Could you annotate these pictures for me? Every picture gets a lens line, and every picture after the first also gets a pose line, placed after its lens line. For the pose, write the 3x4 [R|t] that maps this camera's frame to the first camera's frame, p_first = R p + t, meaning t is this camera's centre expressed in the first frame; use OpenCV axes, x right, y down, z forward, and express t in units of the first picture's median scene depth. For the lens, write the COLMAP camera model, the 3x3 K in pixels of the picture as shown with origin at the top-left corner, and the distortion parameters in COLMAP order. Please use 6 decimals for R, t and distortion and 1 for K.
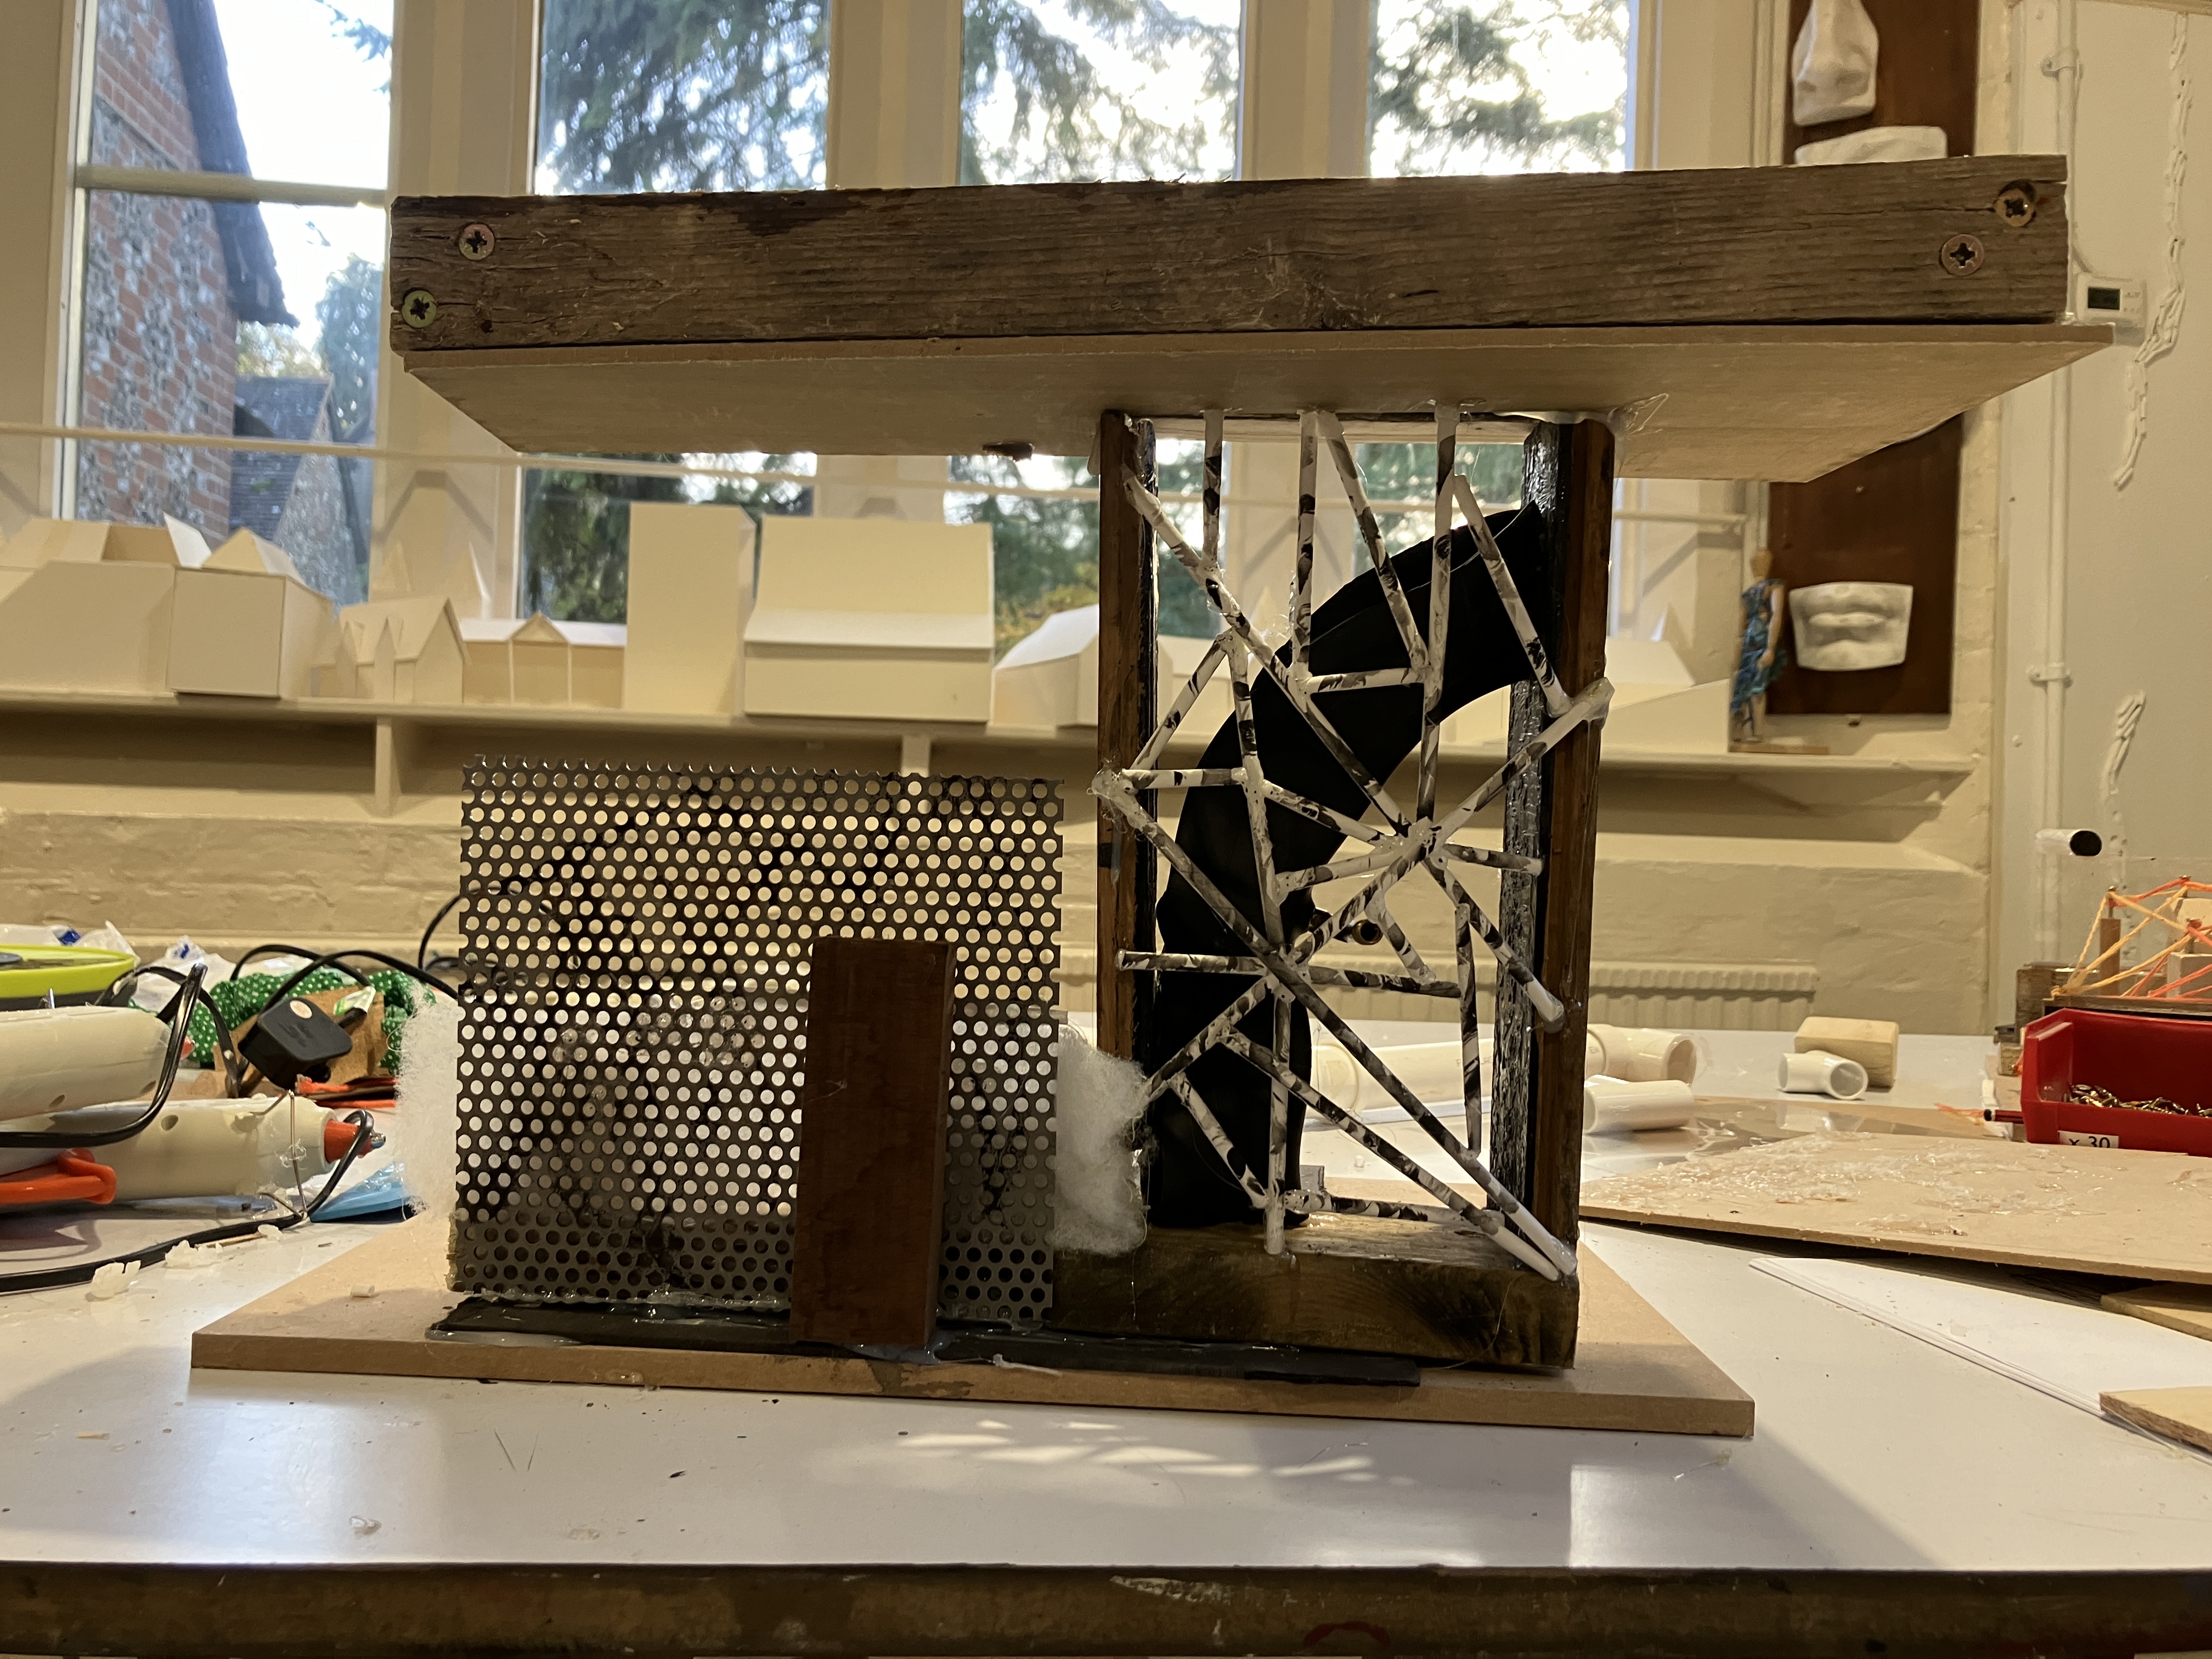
lens RADIAL K [[1877.6, 0, 1071.3], [0, 1877.6, 842.8], [0, 0, 1]] dist [-0.024259, 0.054598]
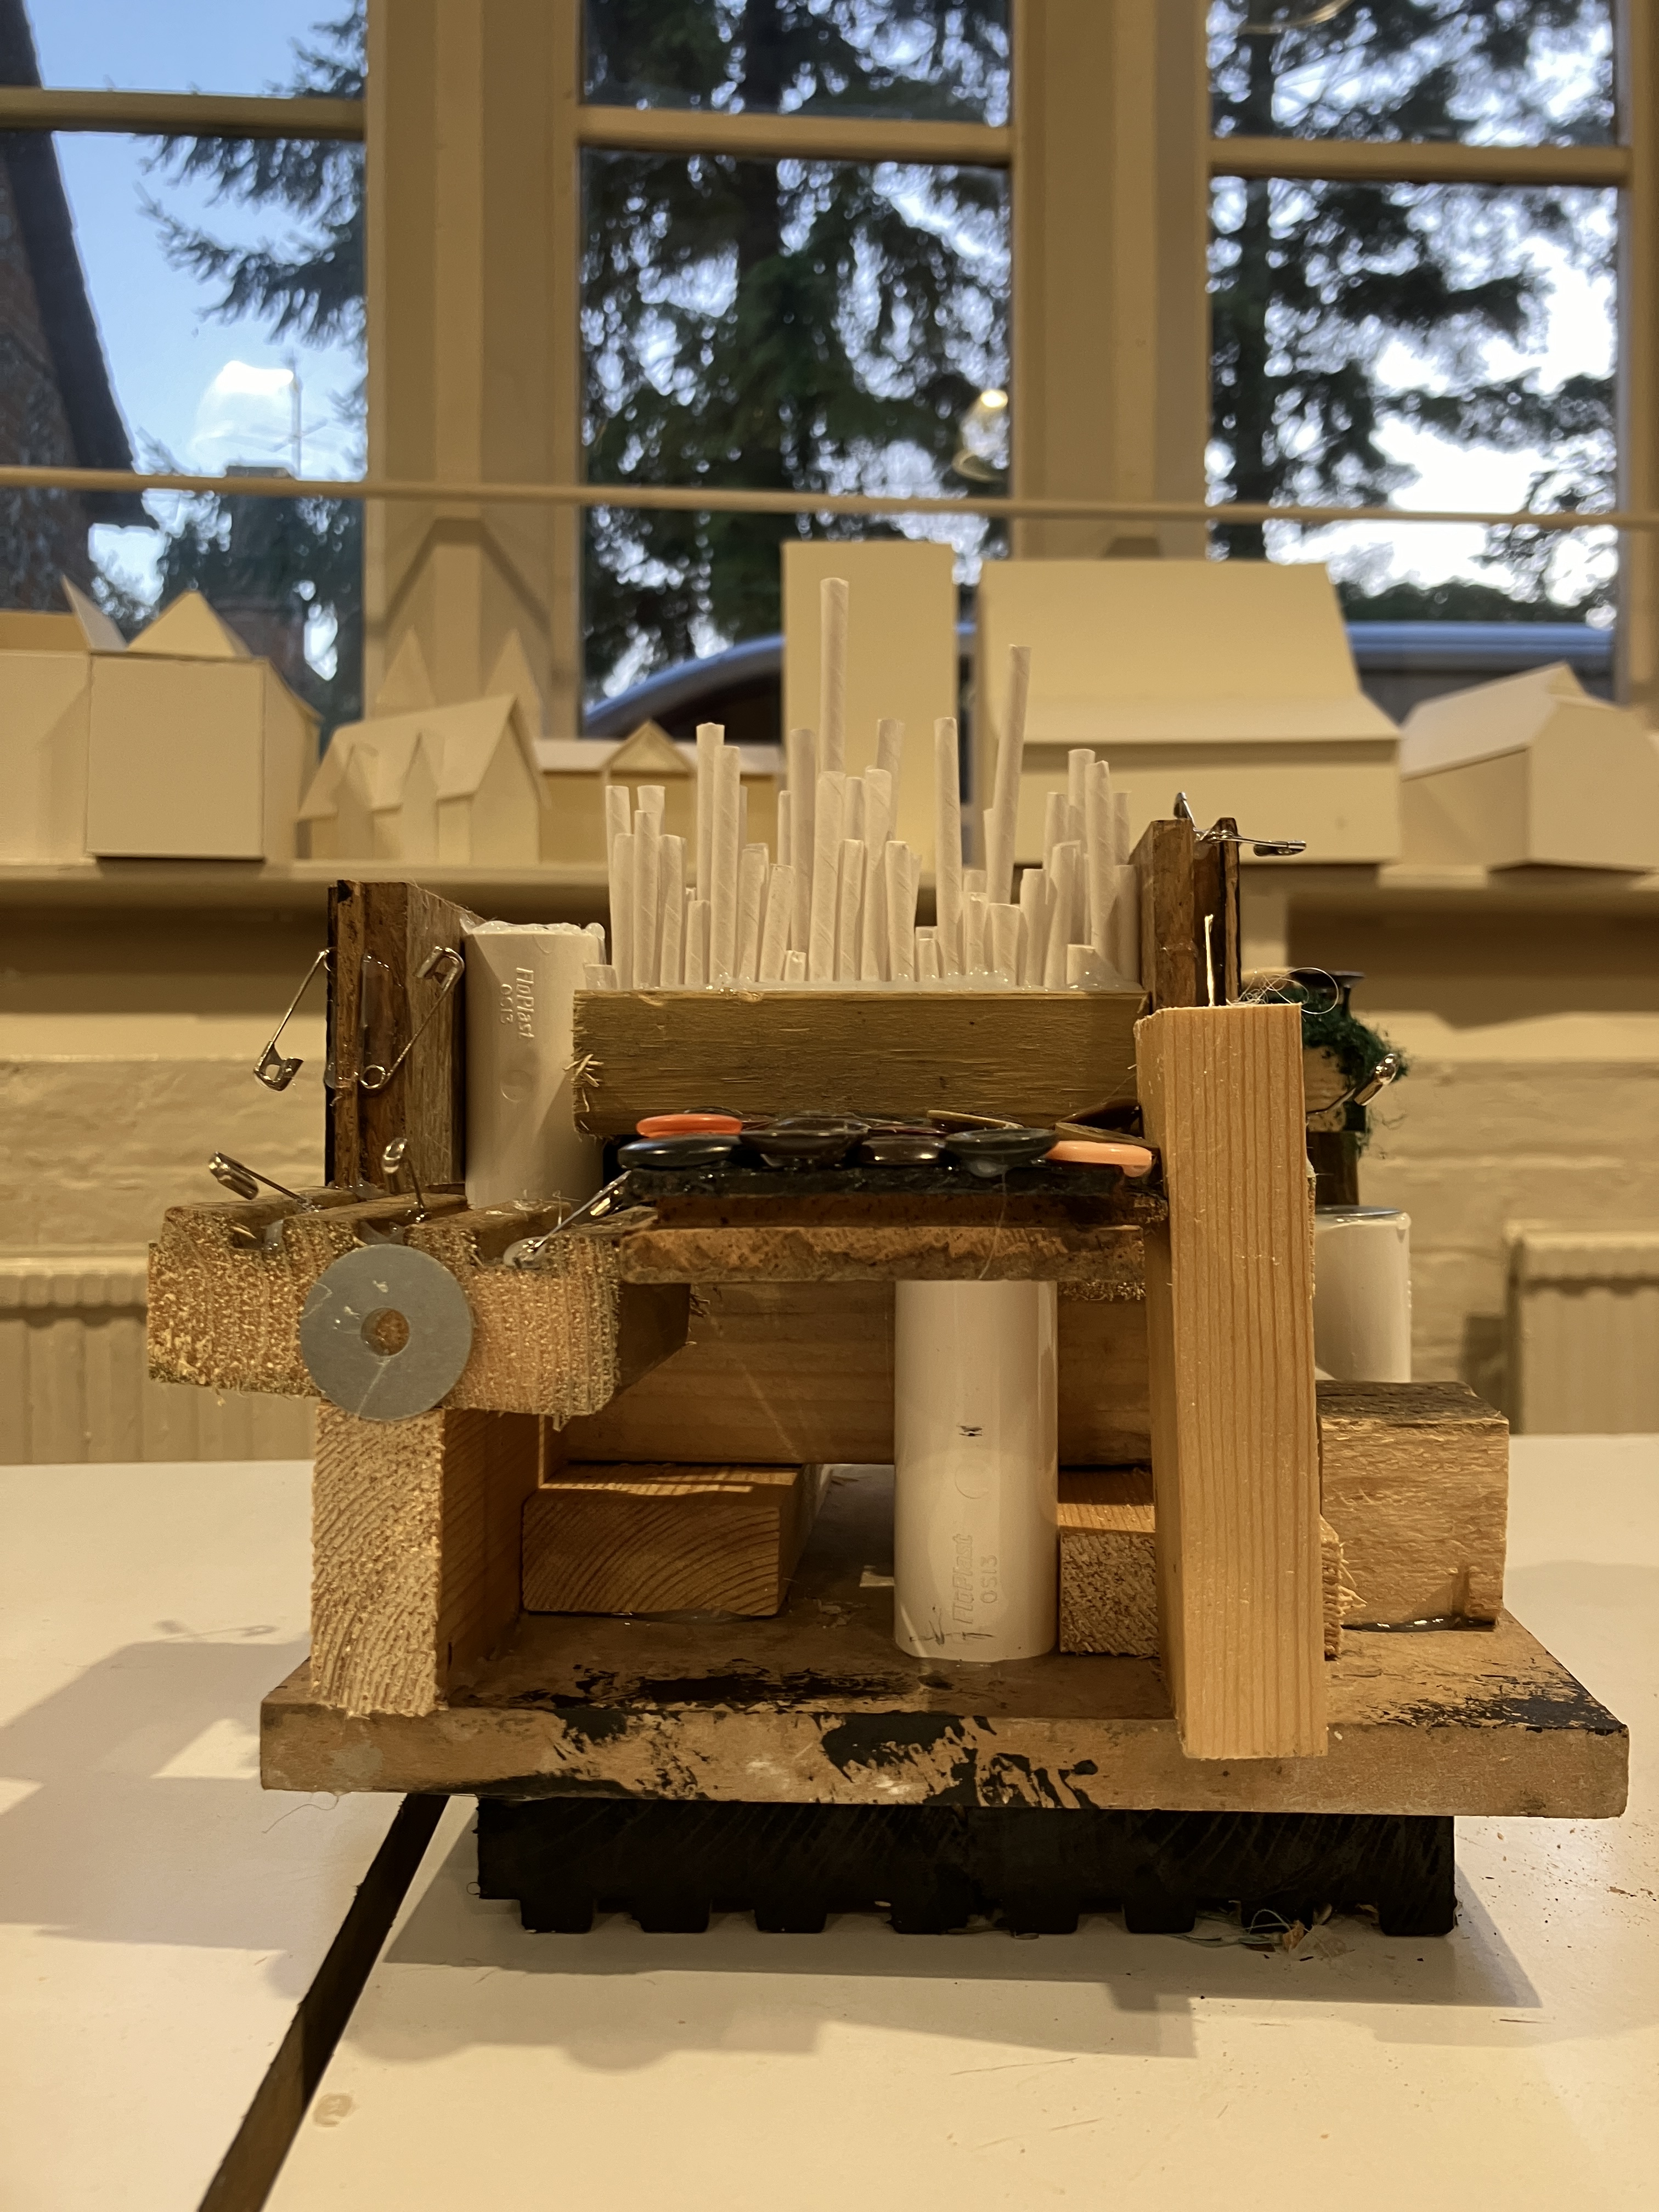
lens RADIAL K [[1877.6, 0, 865.3], [0, 1877.6, 1105.3], [0, 0, 1]] dist [-0.024259, 0.054598]
pose [[0.998995, -0.034342, -0.028795, -0.188571], [0.034741, 0.999305, 0.013491, 0.001143], [0.028312, -0.014478, 0.999494, 0.349796]]
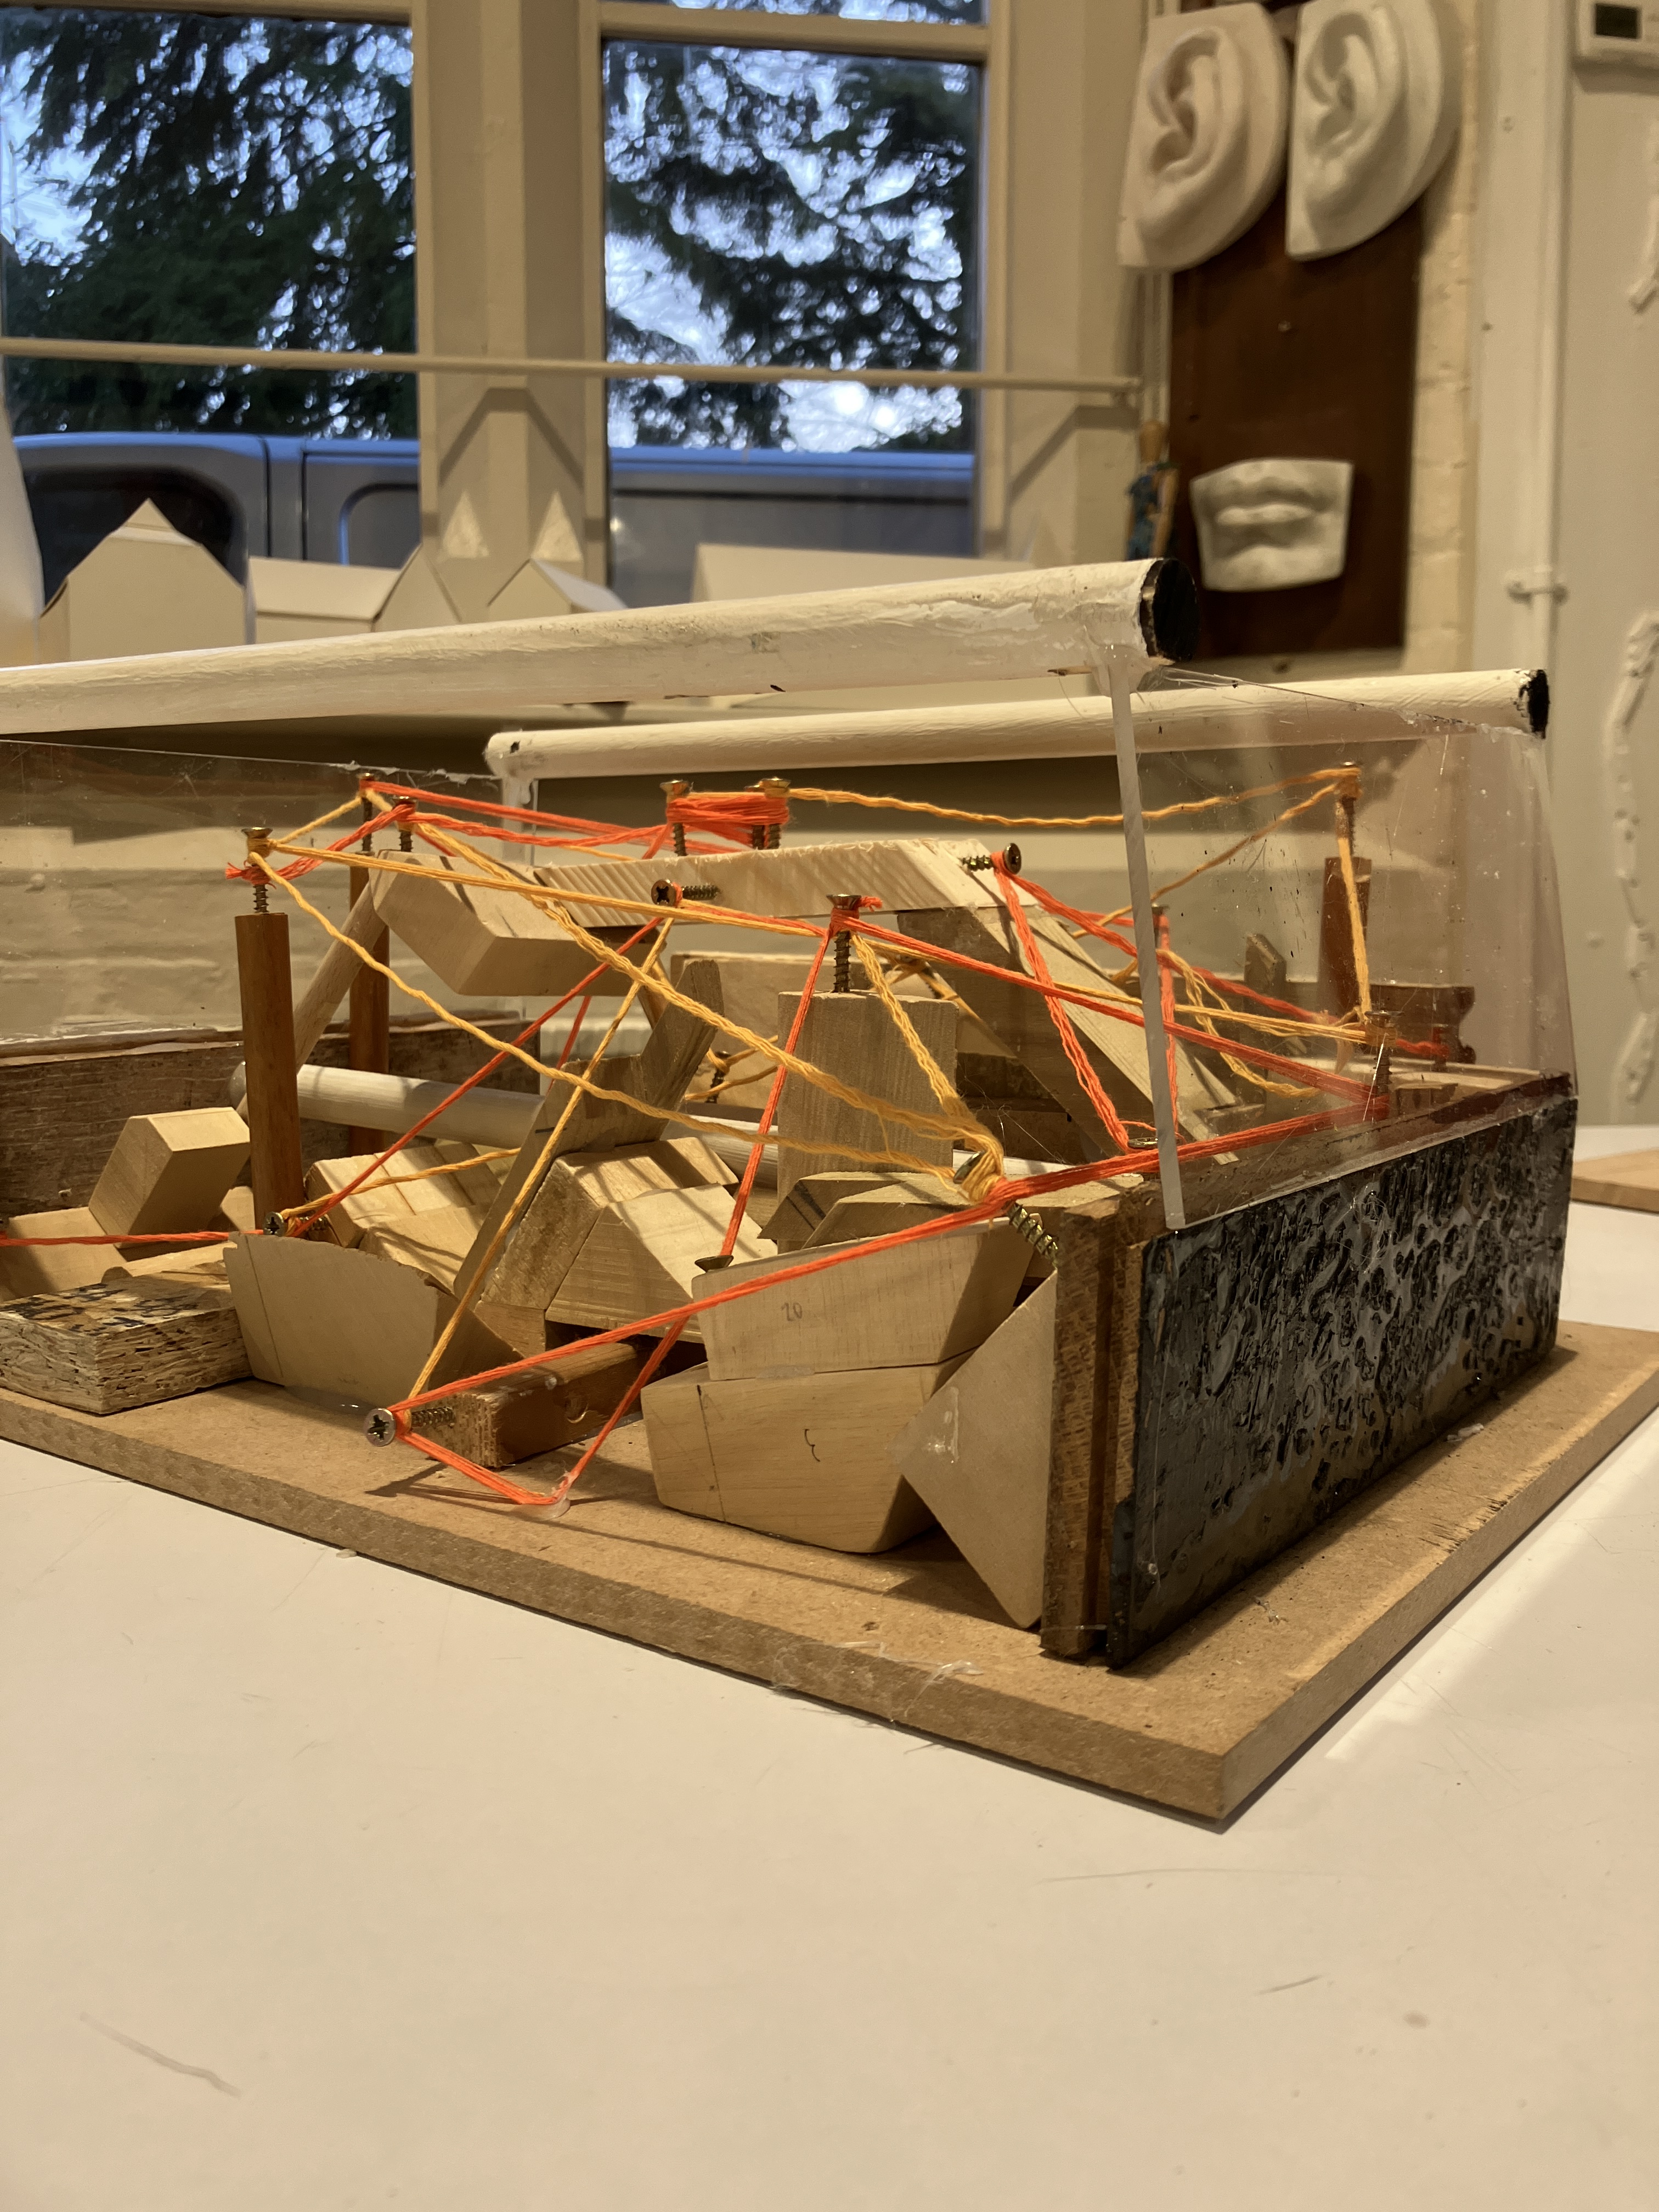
lens RADIAL K [[1877.6, 0, 841.0], [0, 1877.6, 1102.6], [0, 0, 1]] dist [-0.024259, 0.054598]
pose [[0.998538, -0.035403, 0.040848, 0.219584], [0.030548, 0.993025, 0.113880, 0.015765], [-0.044595, -0.112466, 0.992654, 0.281248]]
